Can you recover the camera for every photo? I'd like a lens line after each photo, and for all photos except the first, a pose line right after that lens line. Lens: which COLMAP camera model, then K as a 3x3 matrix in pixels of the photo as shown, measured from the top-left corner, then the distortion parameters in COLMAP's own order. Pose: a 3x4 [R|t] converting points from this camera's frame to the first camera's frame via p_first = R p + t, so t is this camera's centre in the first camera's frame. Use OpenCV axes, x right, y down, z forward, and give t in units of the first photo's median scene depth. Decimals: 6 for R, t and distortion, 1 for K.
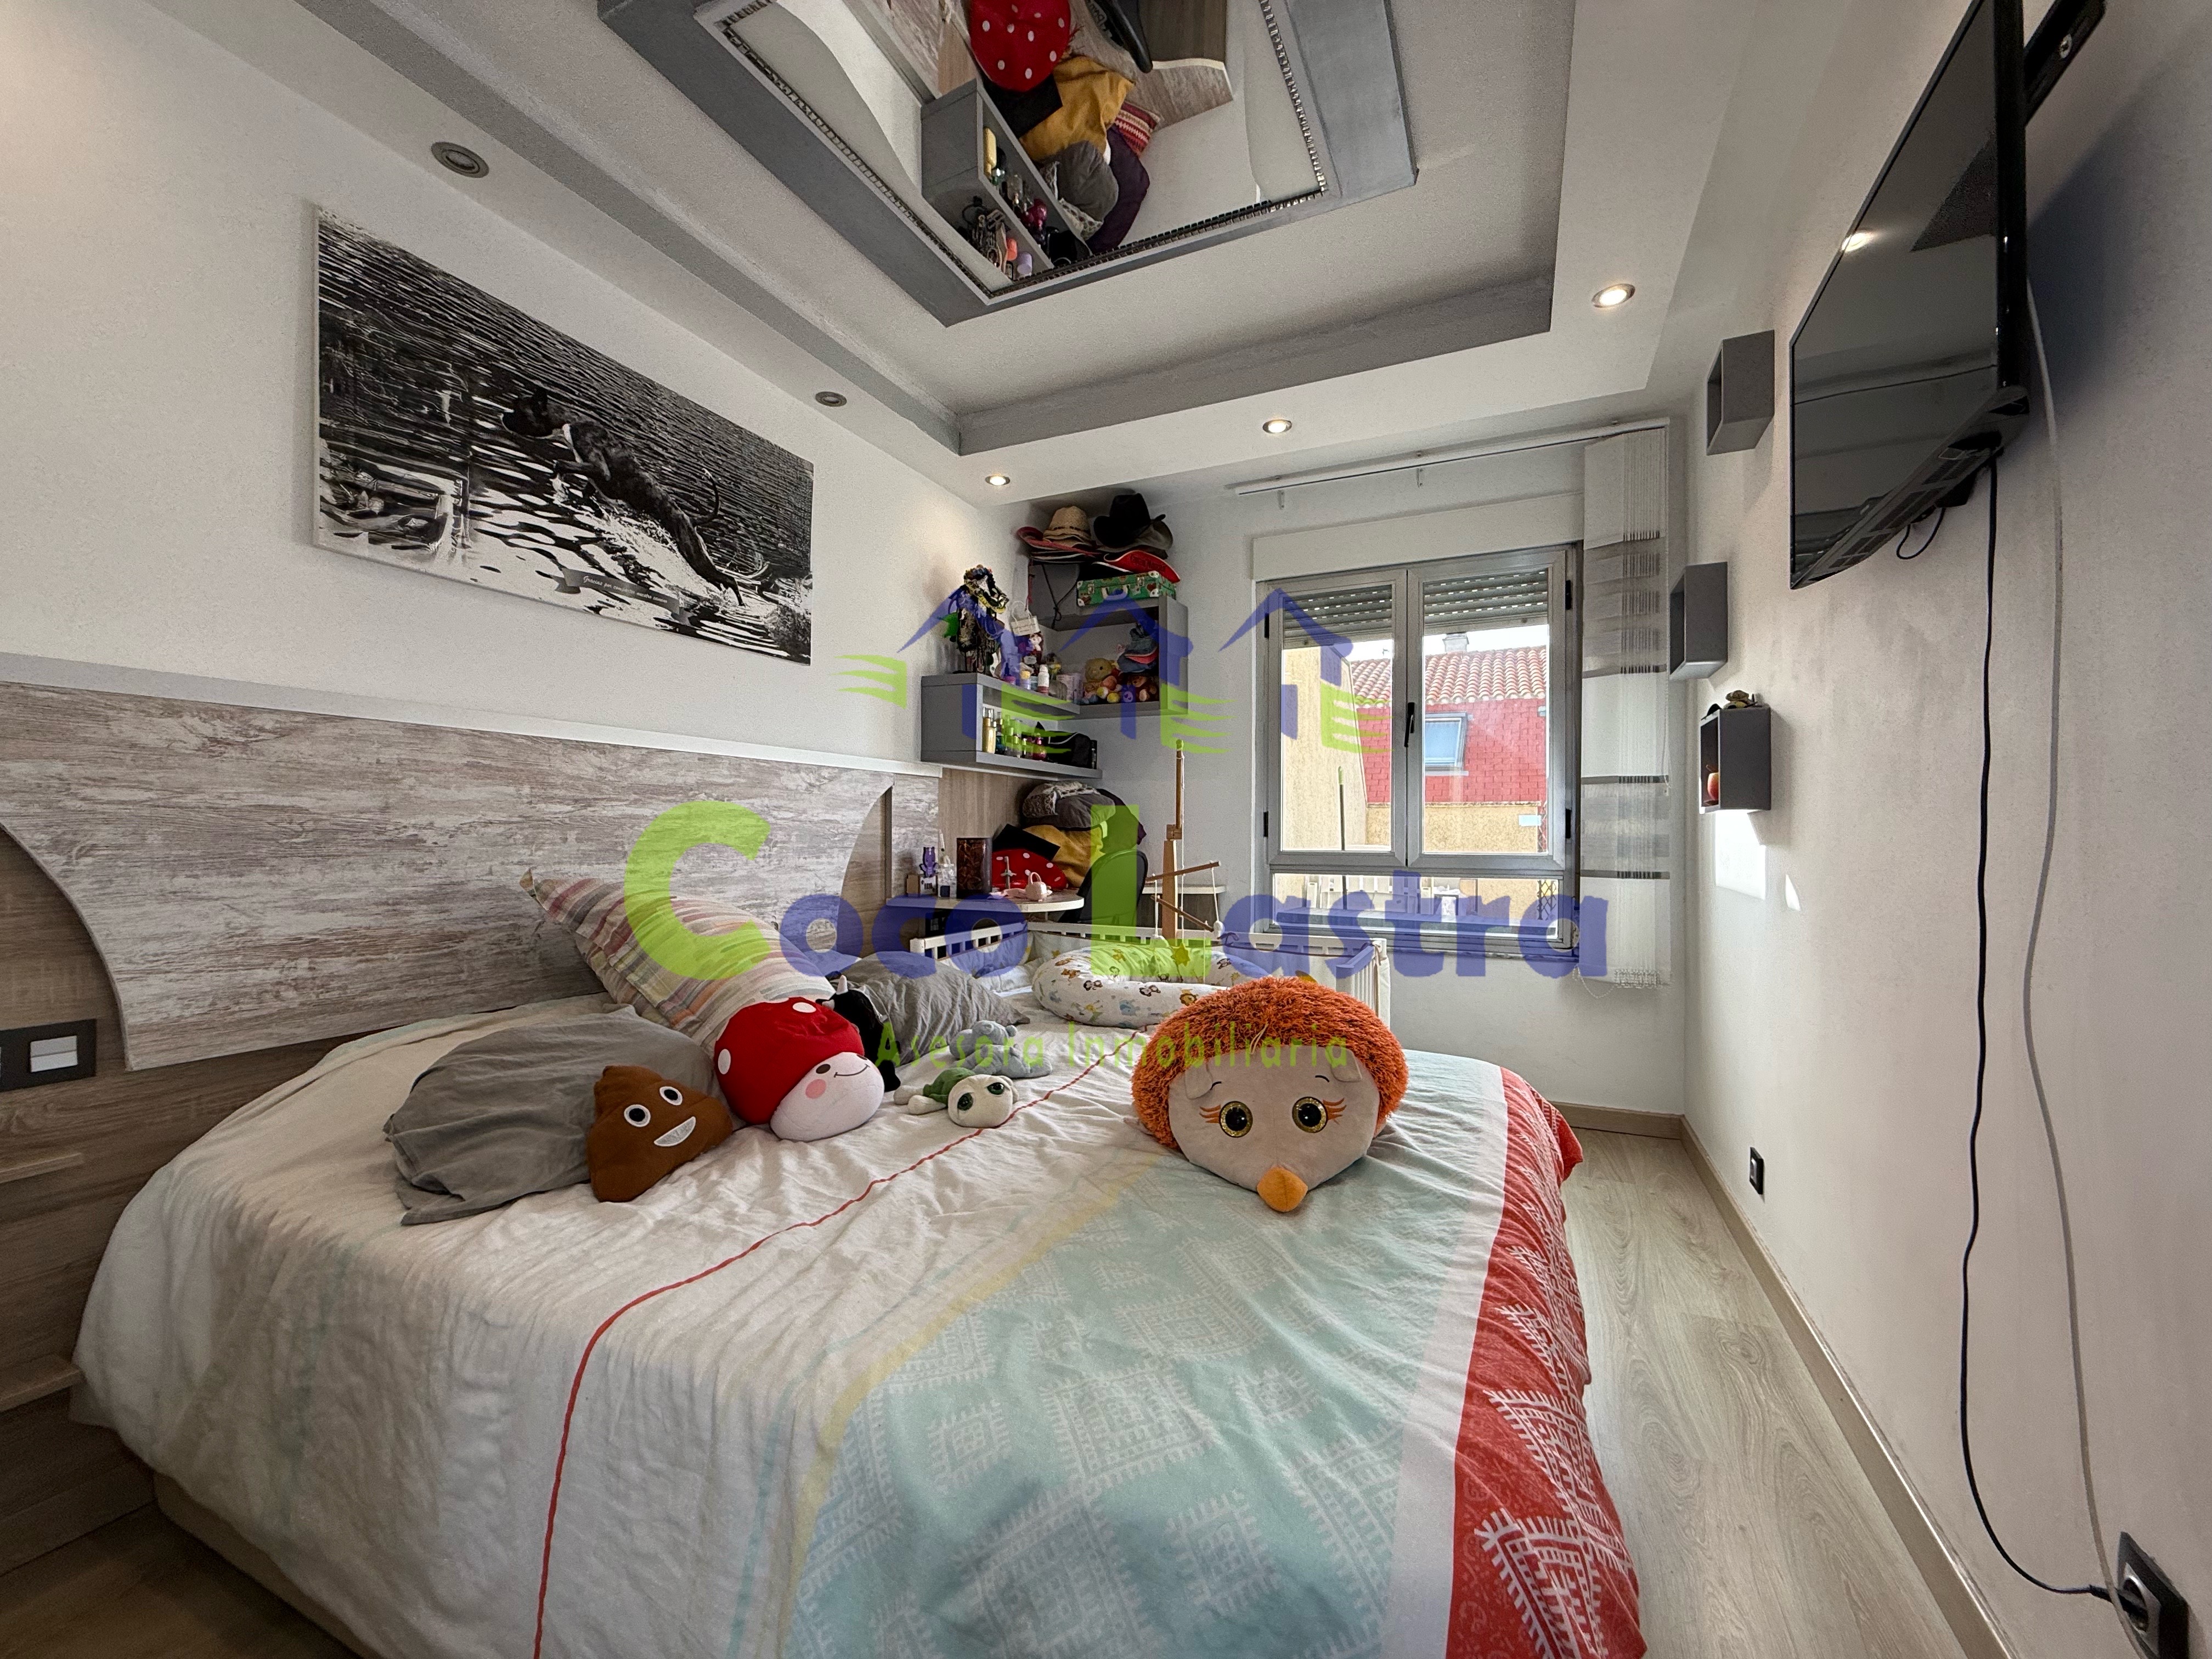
lens RADIAL K [[880.4, 0, 1112.6], [0, 880.4, 832.8], [0, 0, 1]] dist [-0.000278, -0.000022]
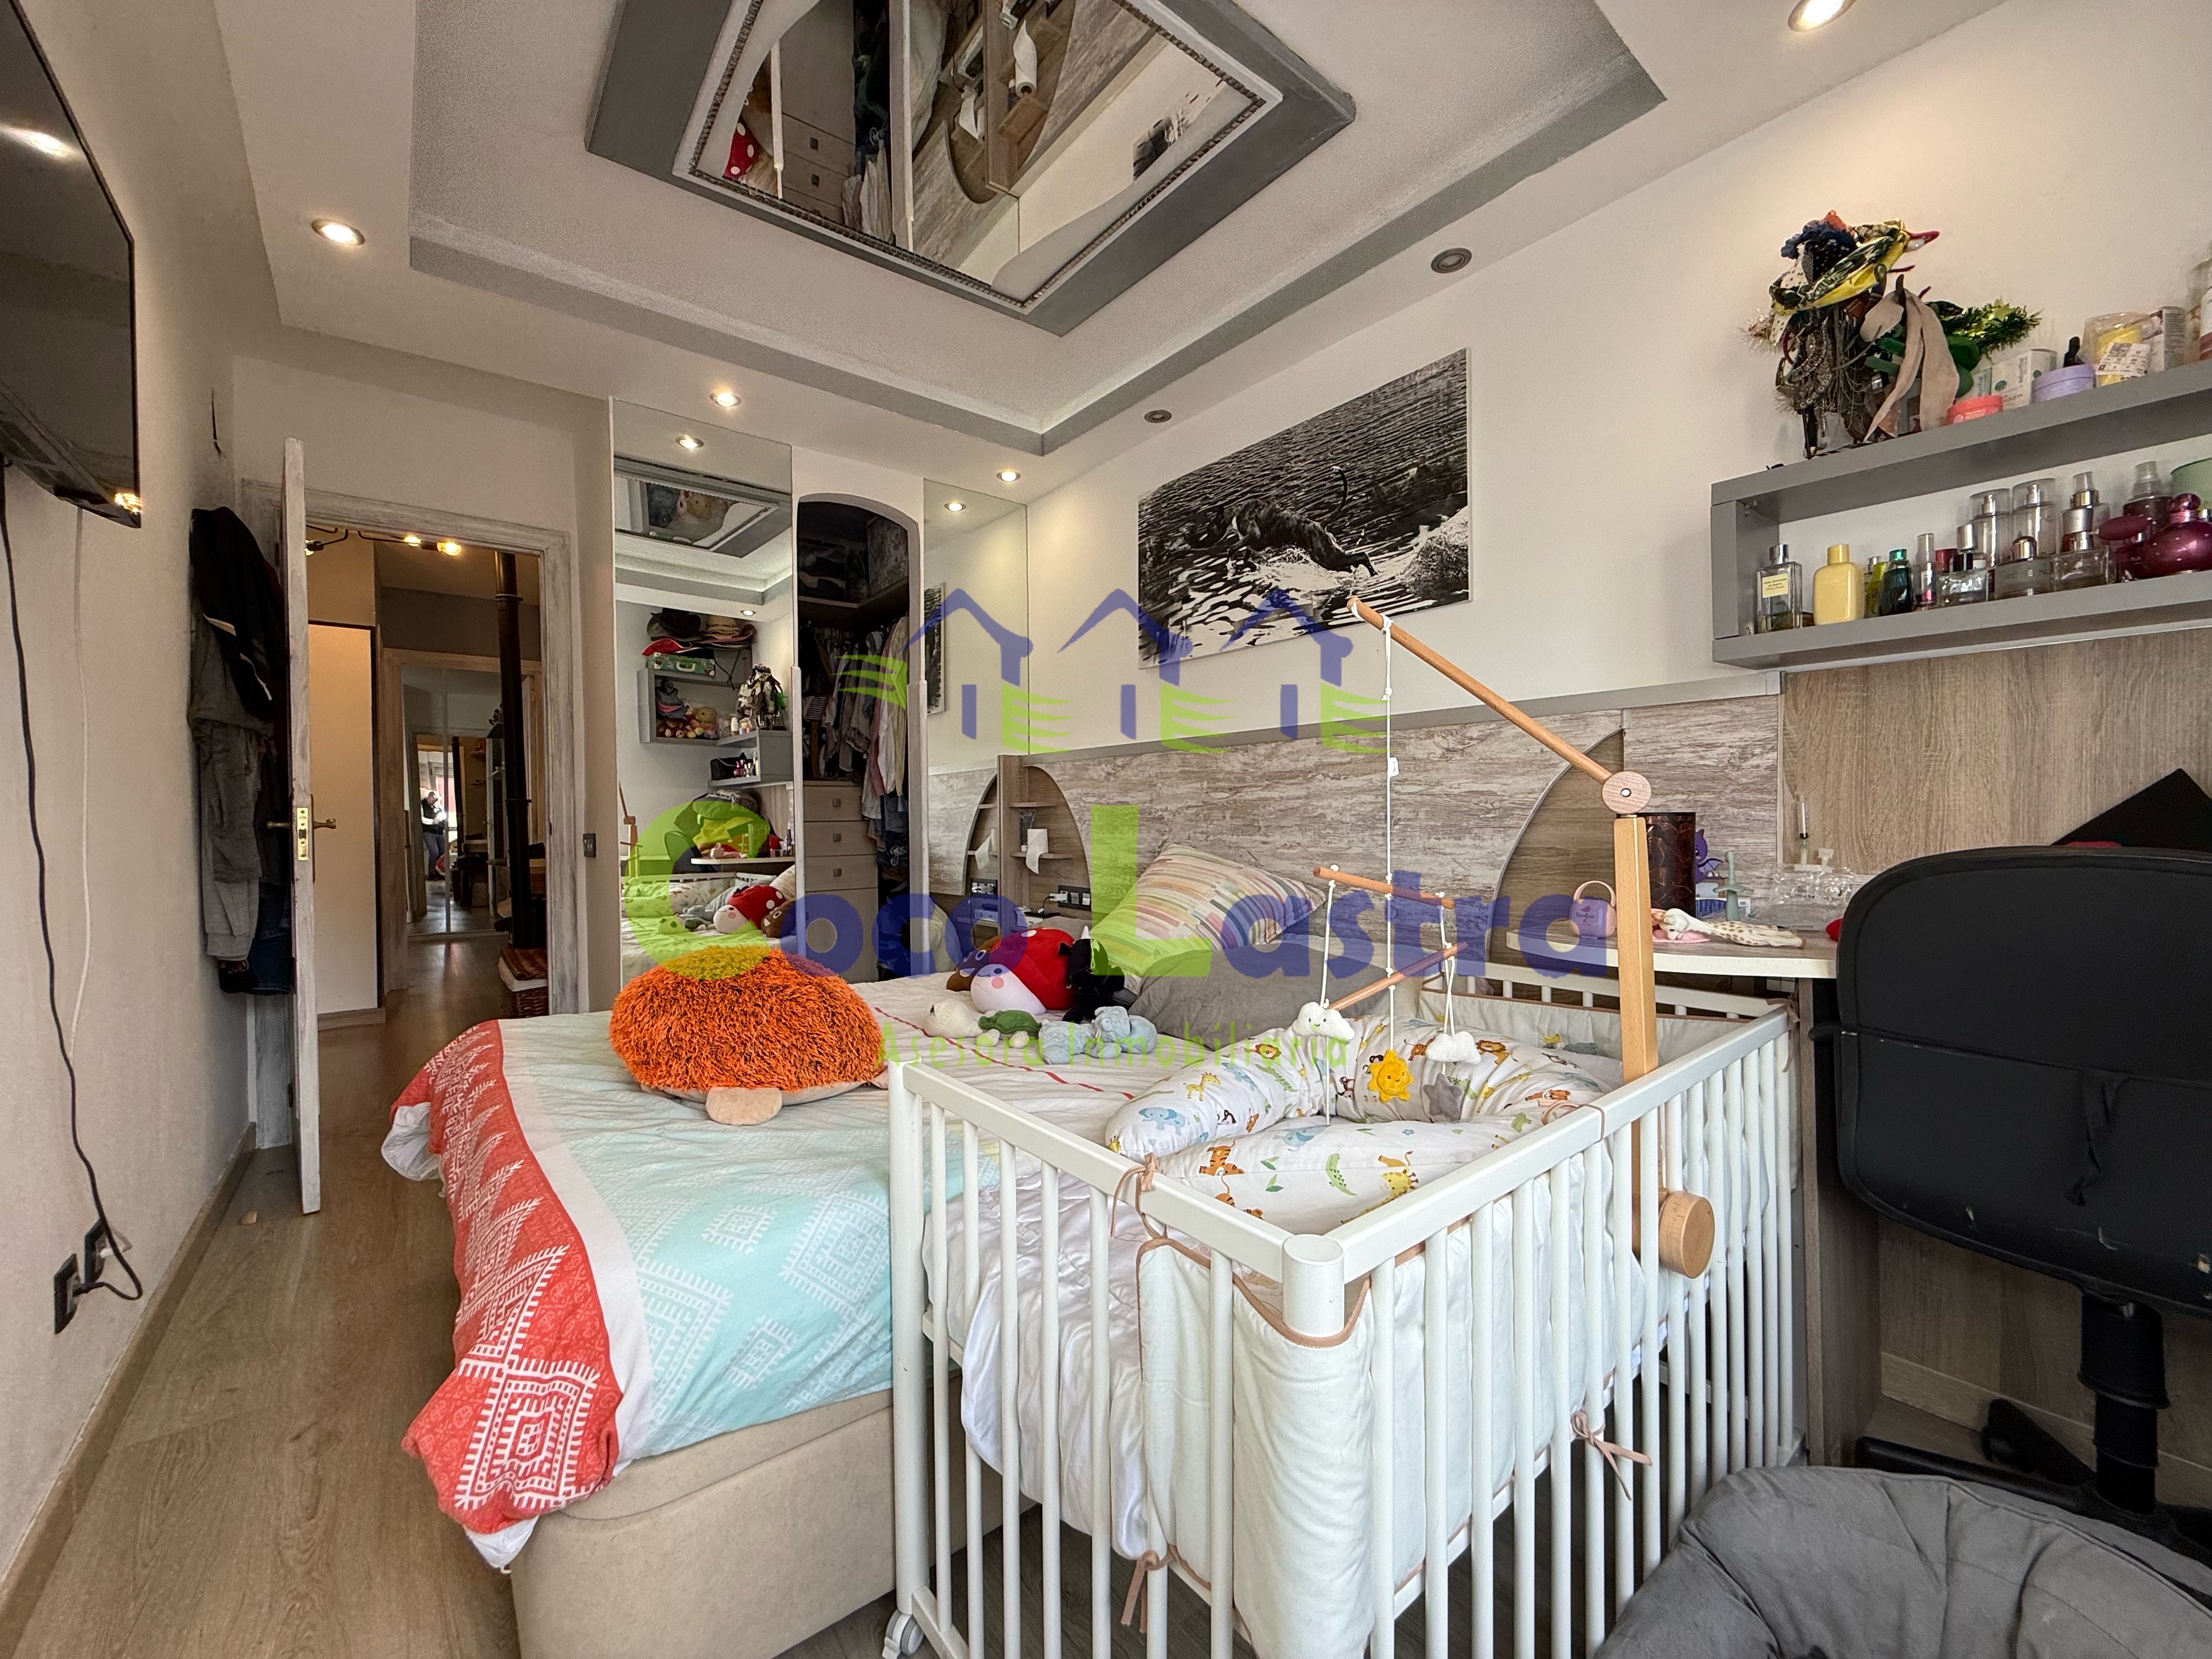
lens RADIAL K [[880.4, 0, 1126.0], [0, 880.4, 828.2], [0, 0, 1]] dist [-0.000278, -0.000022]
pose [[-0.441400, 0.015037, -0.897184, 0.628412], [0.011157, 0.999874, 0.011269, 0.006755], [0.897241, -0.005036, -0.441512, 1.294351]]
